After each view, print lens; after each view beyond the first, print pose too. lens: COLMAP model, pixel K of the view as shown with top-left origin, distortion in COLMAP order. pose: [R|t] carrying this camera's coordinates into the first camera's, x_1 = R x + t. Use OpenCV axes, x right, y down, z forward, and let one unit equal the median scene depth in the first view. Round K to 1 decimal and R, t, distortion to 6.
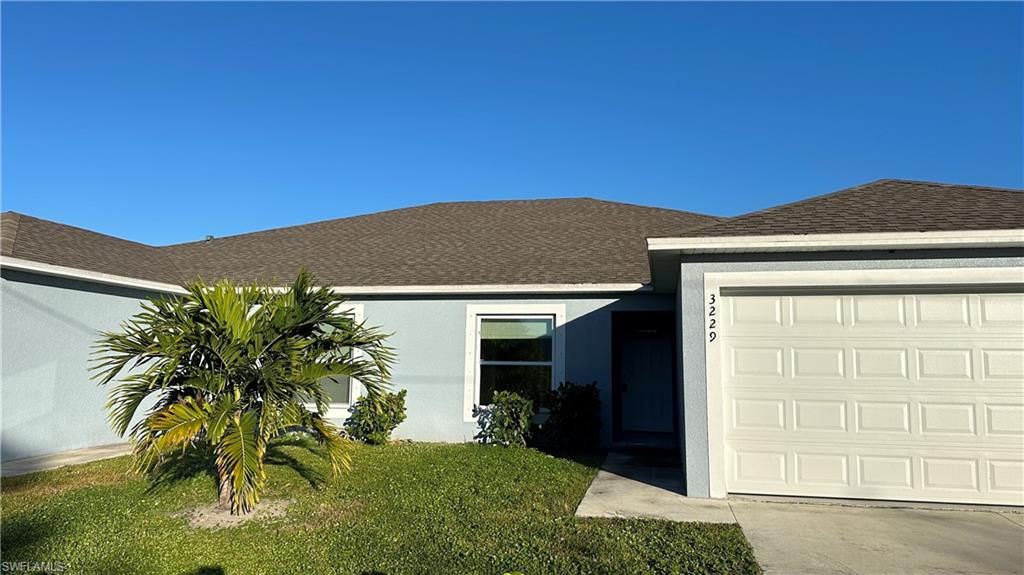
lens RADIAL K [[721.7, 0, 512.0], [0, 721.7, 287.5], [0, 0, 1]] dist [0.149884, -0.260287]
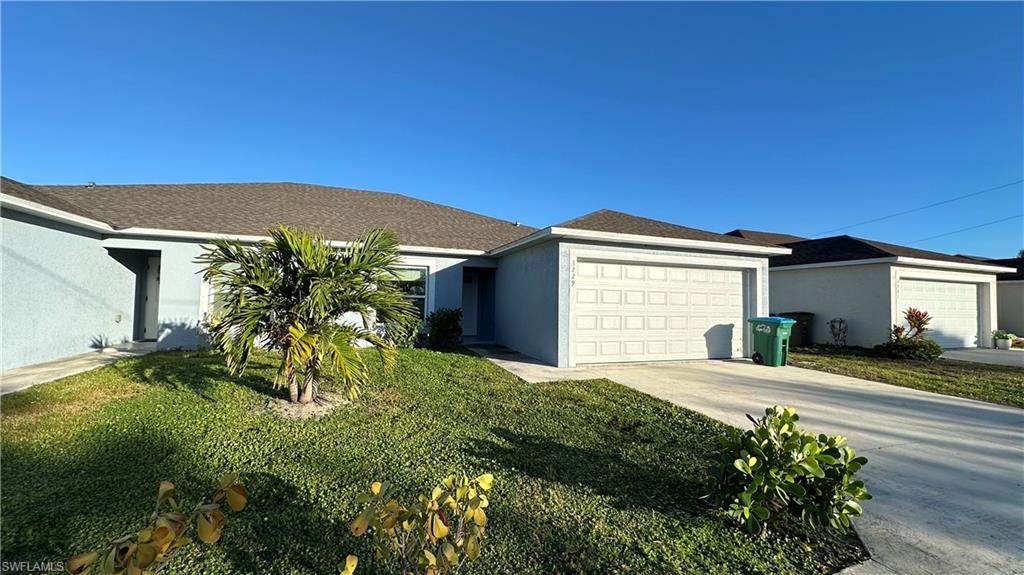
lens RADIAL K [[410.0, 0, 513.4], [0, 410.0, 287.6], [0, 0, 1]] dist [-0.002320, -0.000282]
pose [[0.848850, 0.025196, 0.528034, -0.278239], [-0.067505, 0.995852, 0.061000, 0.016916], [-0.524307, -0.087424, 0.847030, 0.127640]]
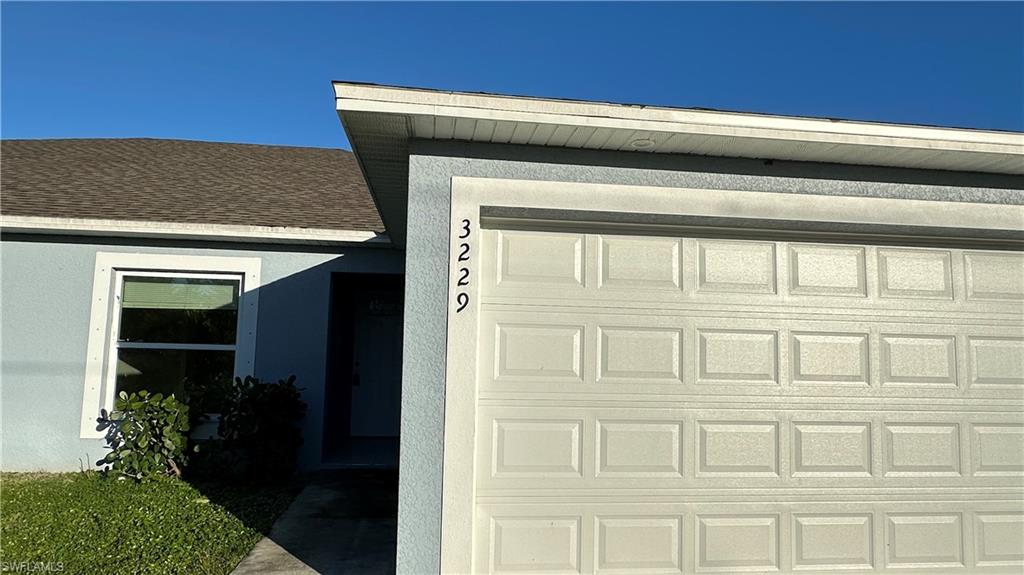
lens RADIAL K [[648.9, 0, 511.1], [0, 648.9, 290.9], [0, 0, 1]] dist [-0.002897, -0.000614]
pose [[0.948865, 0.037591, 0.313436, 0.112459], [-0.045085, 0.998844, 0.016691, 0.034314], [-0.312446, -0.029968, 0.949463, 0.381563]]
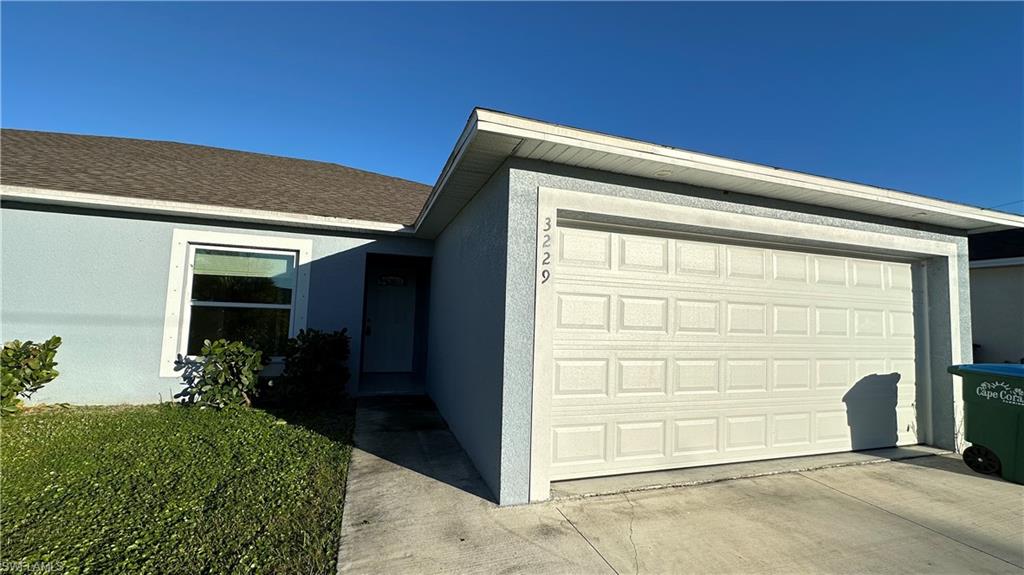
lens RADIAL K [[432.5, 0, 514.8], [0, 432.5, 288.1], [0, 0, 1]] dist [-0.002804, -0.000203]
pose [[0.861072, 0.049924, 0.506026, 0.023996], [-0.079539, 0.996142, 0.037068, 0.044465], [-0.502223, -0.072166, 0.861721, 0.440505]]
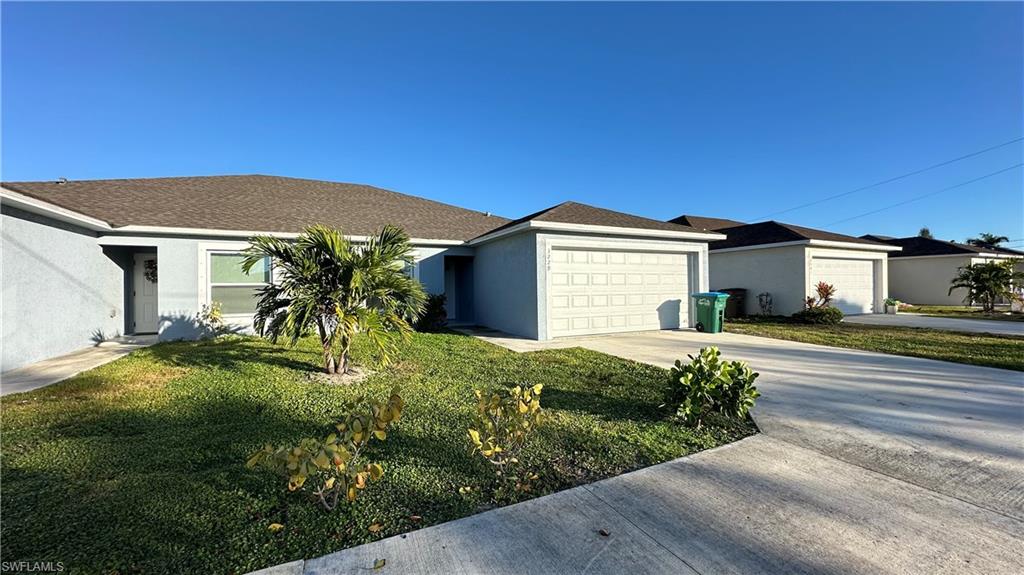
lens RADIAL K [[410.0, 0, 513.4], [0, 410.0, 287.6], [0, 0, 1]] dist [-0.002320, -0.000282]
pose [[0.789228, -0.017480, 0.613851, -0.381654], [-0.047709, 0.994828, 0.089669, 0.013561], [-0.612244, -0.100055, 0.784313, 0.065936]]
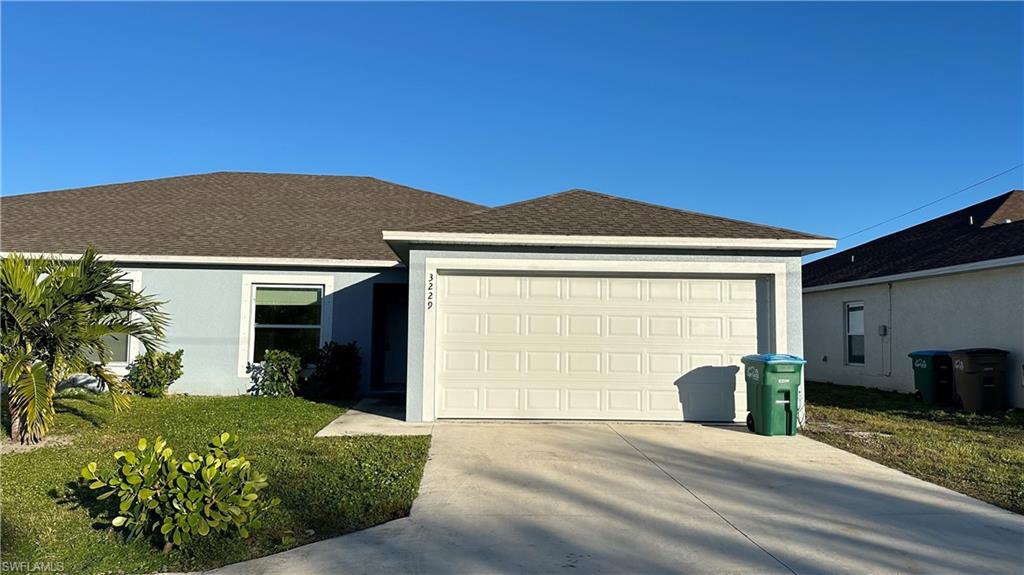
lens RADIAL K [[721.7, 0, 512.0], [0, 721.7, 287.5], [0, 0, 1]] dist [0.149884, -0.260287]
pose [[0.965038, 0.018837, 0.261430, 0.047480], [-0.030910, 0.998633, 0.042144, -0.018361], [-0.260279, -0.048751, 0.964302, -0.228332]]
